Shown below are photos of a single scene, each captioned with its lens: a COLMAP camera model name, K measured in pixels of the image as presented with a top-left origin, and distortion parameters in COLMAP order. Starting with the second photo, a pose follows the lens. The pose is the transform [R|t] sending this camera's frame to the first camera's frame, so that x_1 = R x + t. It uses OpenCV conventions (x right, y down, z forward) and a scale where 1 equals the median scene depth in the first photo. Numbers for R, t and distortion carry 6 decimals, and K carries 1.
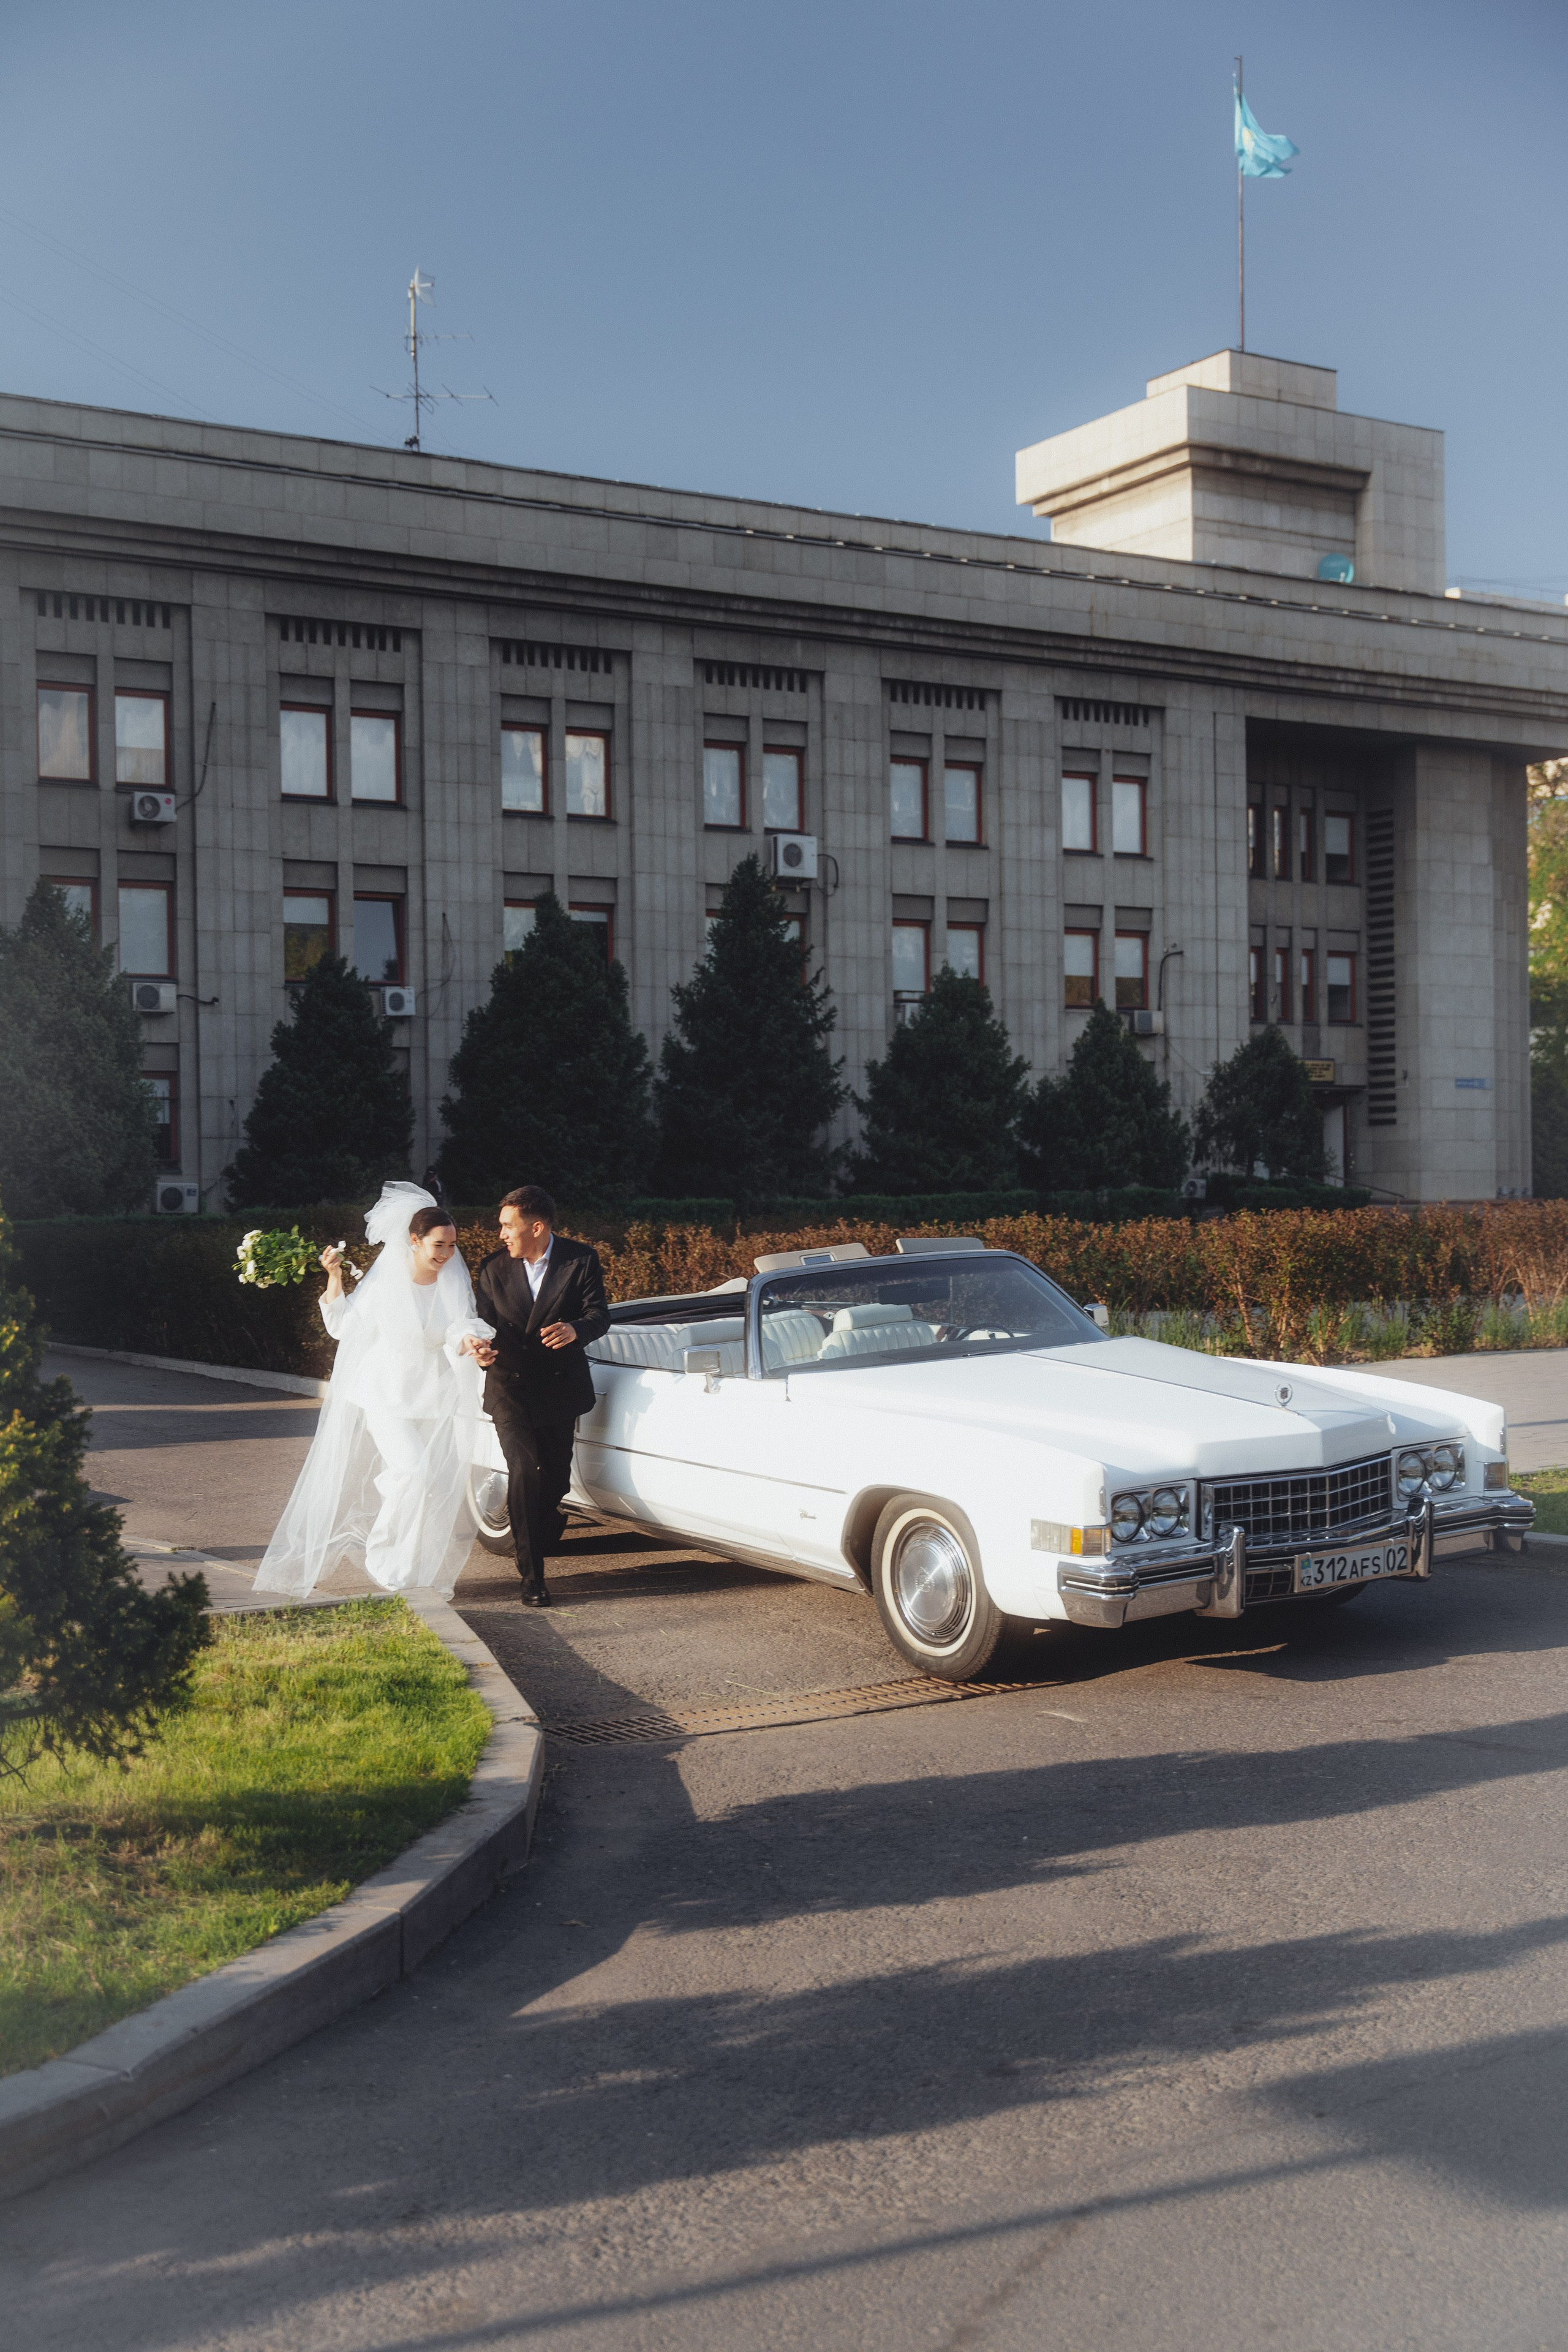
lens RADIAL K [[2834.1, 0, 730.2], [0, 2834.1, 1250.4], [0, 0, 1]] dist [0.018518, 0.000000]
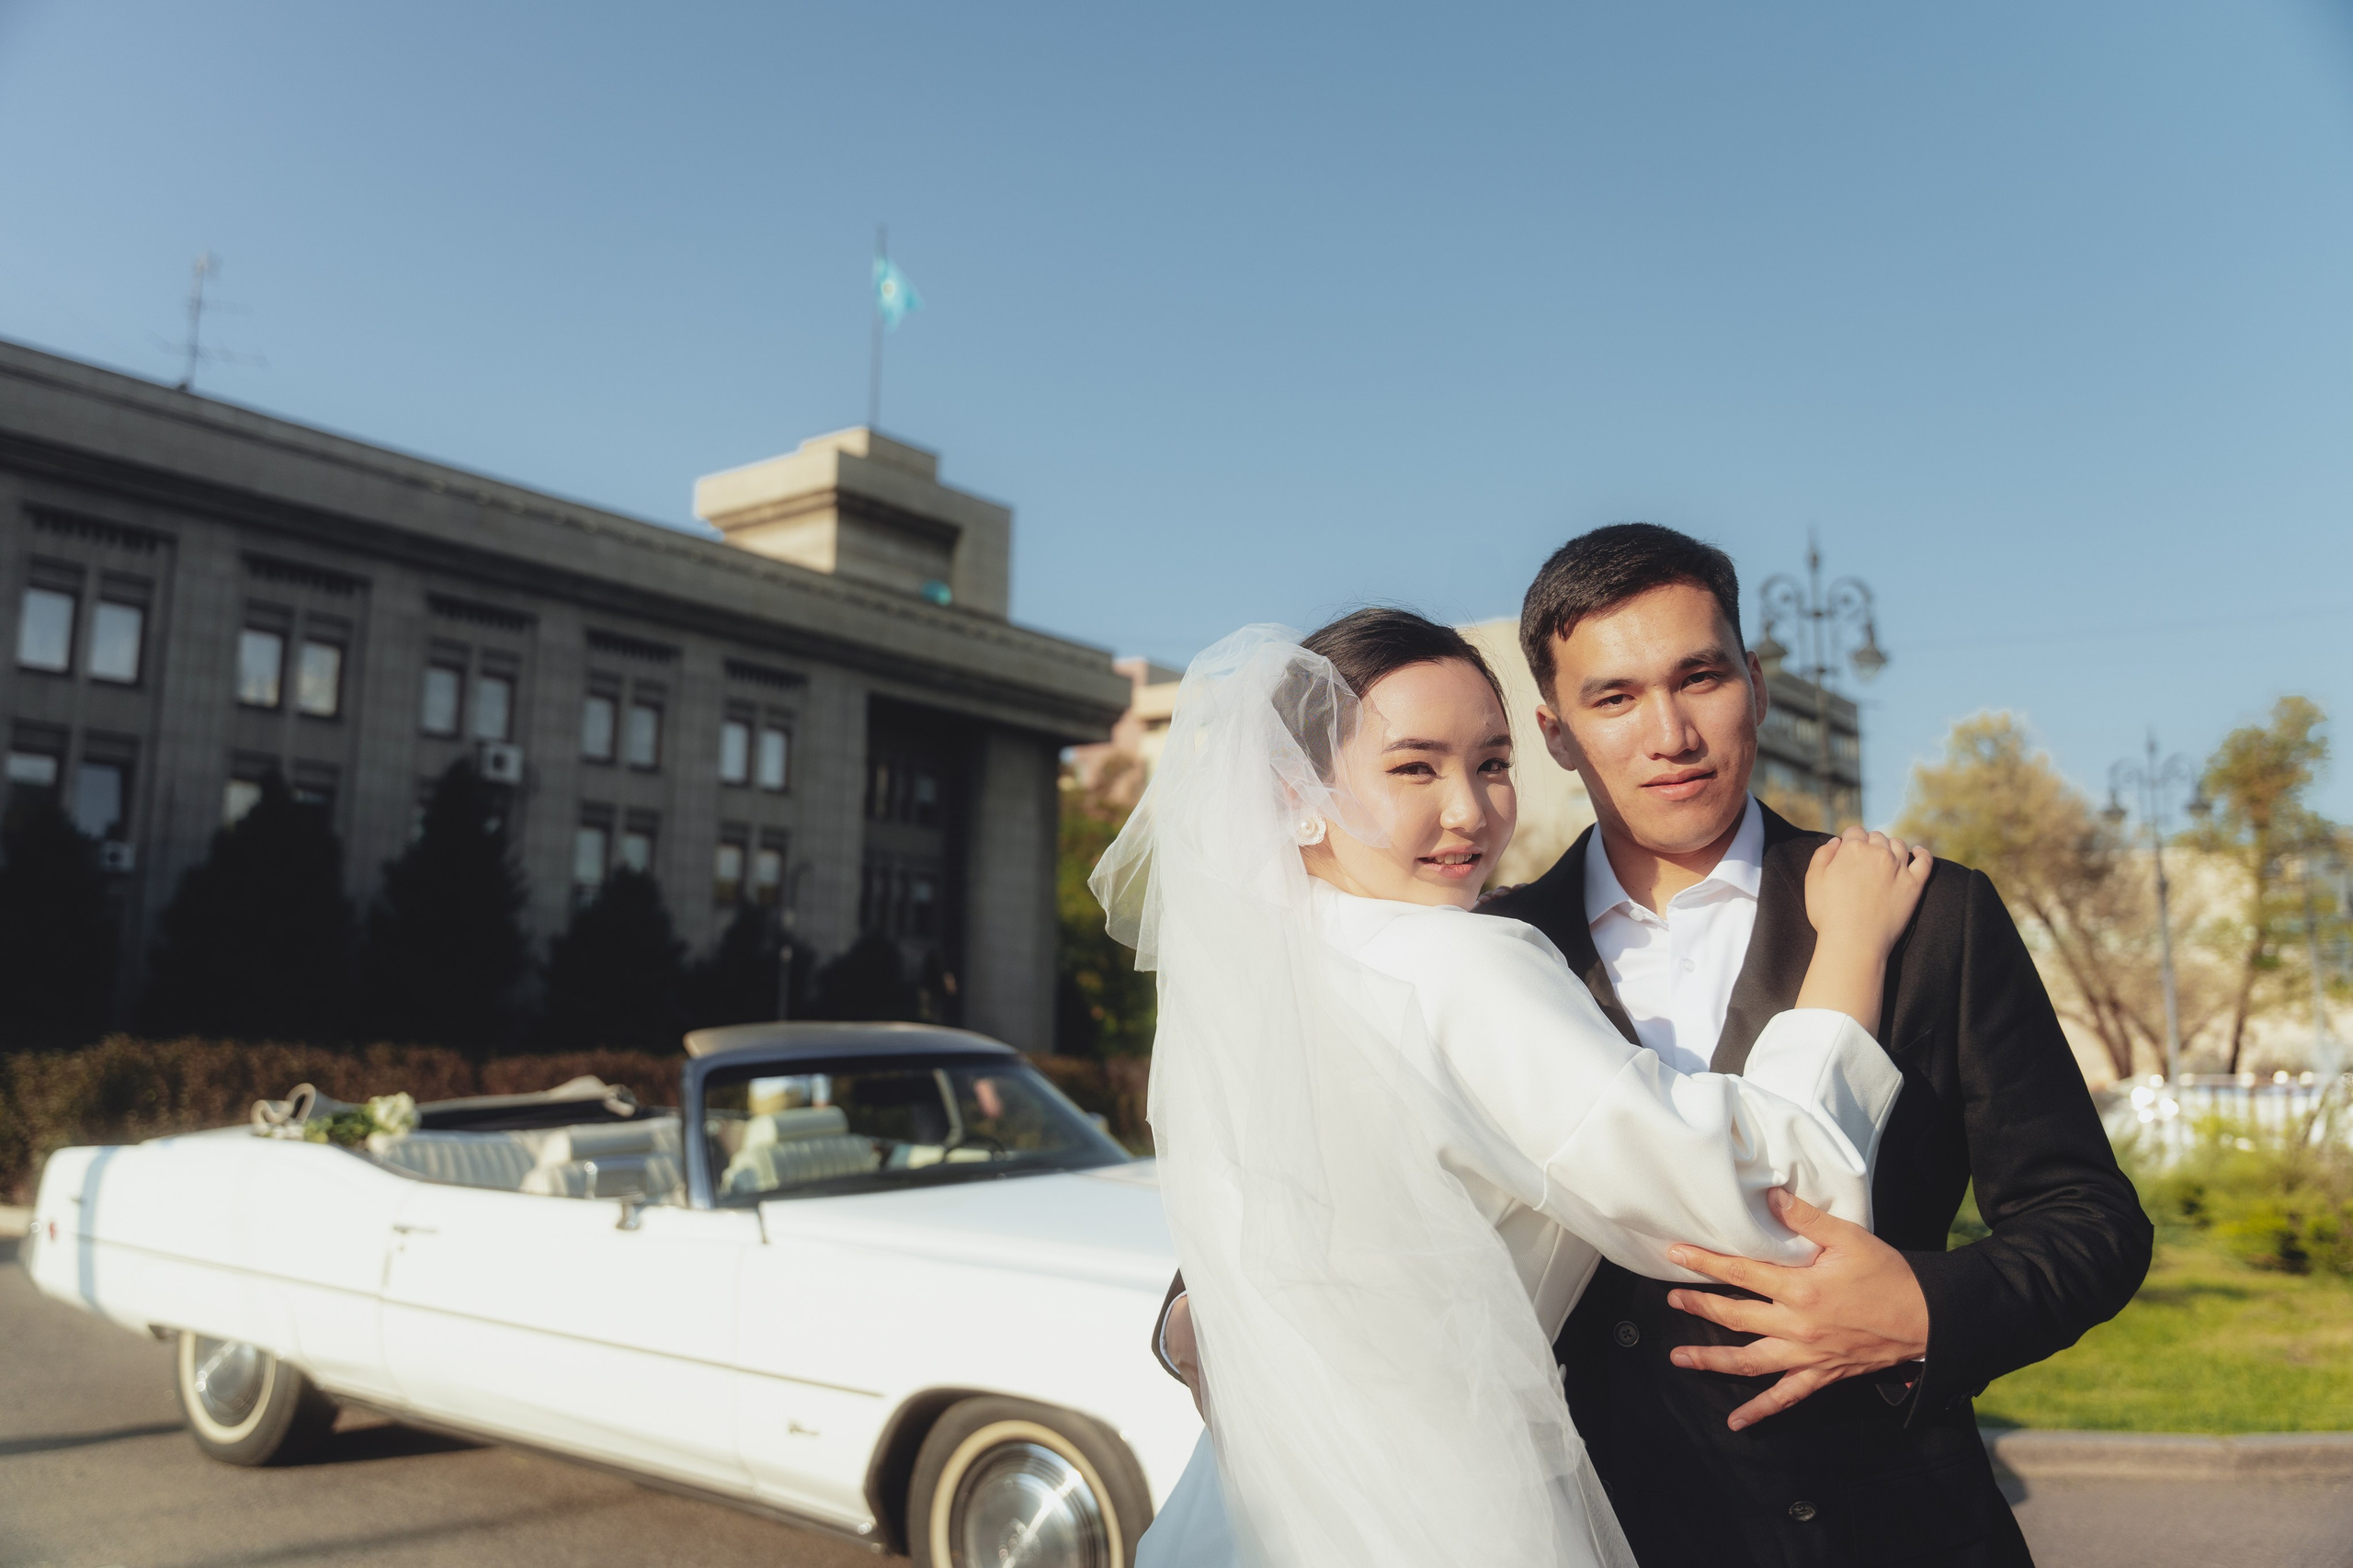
lens RADIAL K [[1994.0, 0, 1187.5], [0, 1994.0, 779.7], [0, 0, 1]] dist [0.005898, 0.000327]
pose [[0.927407, 0.084342, 0.364420, -0.014202], [-0.023006, 0.985264, -0.169485, 0.004875], [-0.373345, 0.148798, 0.915682, 0.110996]]
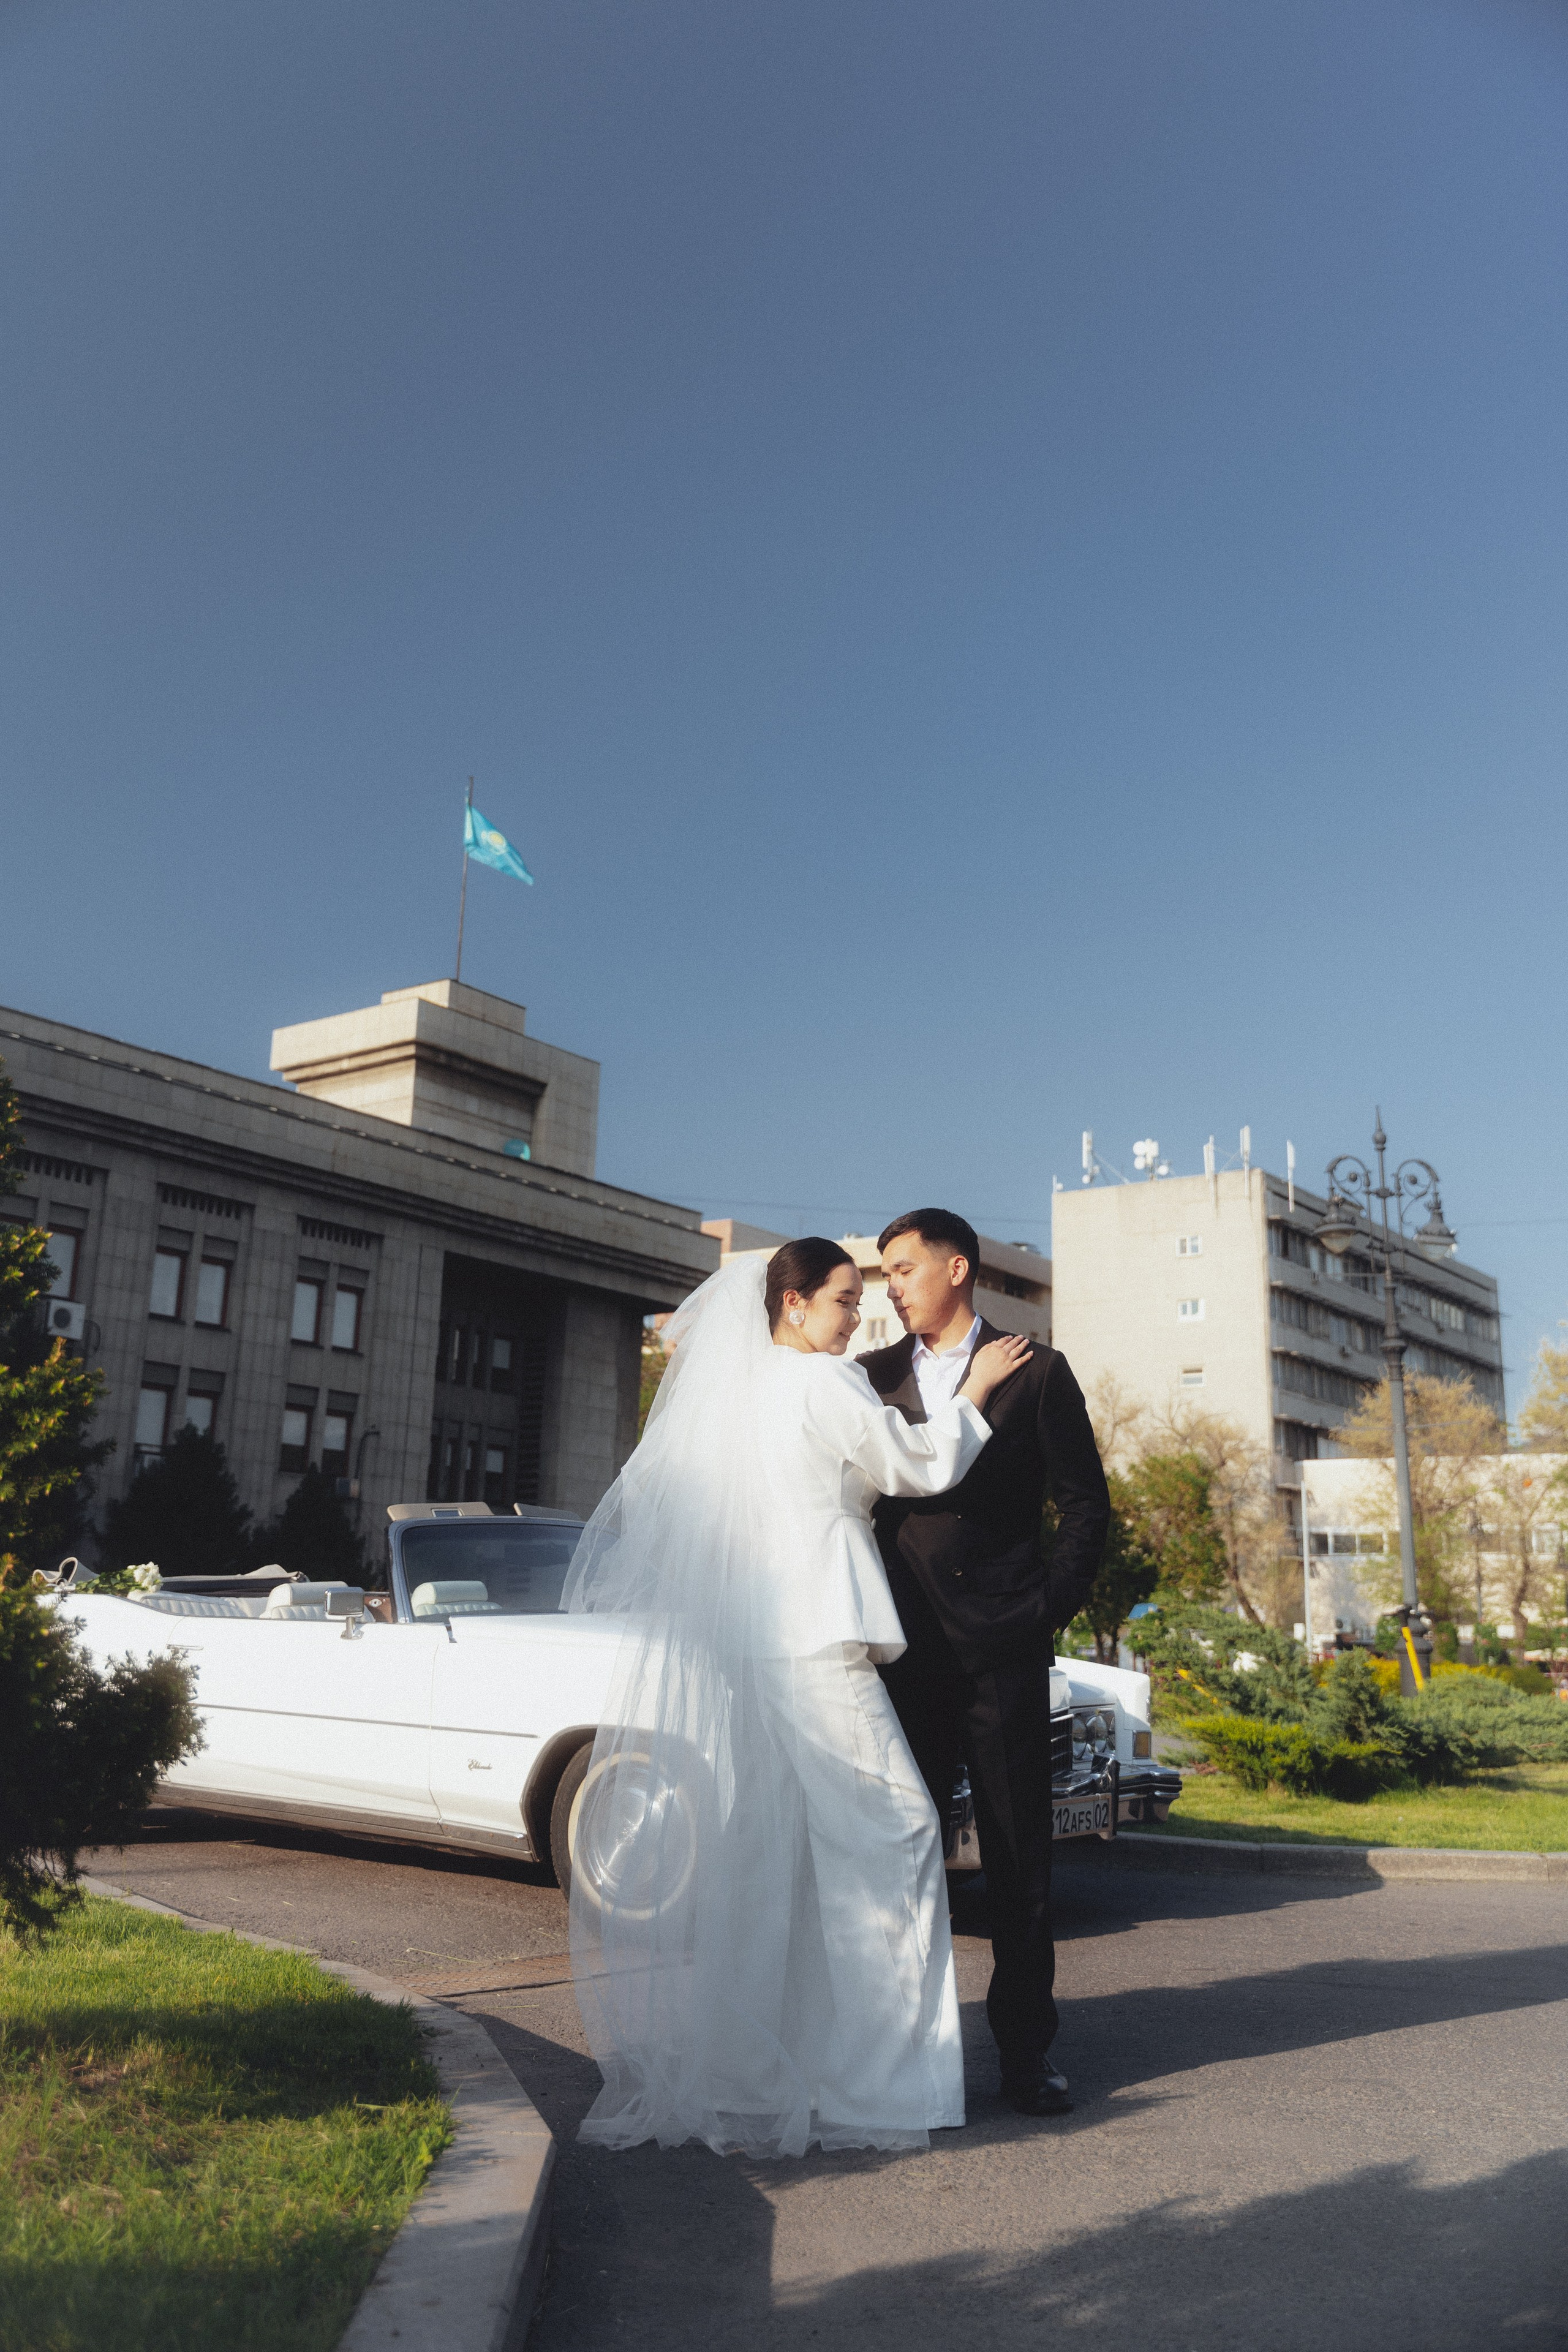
lens RADIAL K [[2192.0, 0, 763.9], [0, 2192.0, 1124.7], [0, 0, 1]] dist [0.078544, 0.000000]
pose [[0.928099, 0.136579, 0.346380, -0.034620], [-0.040804, 0.961998, -0.269989, 0.017235], [-0.370092, 0.236443, 0.898402, 0.054343]]
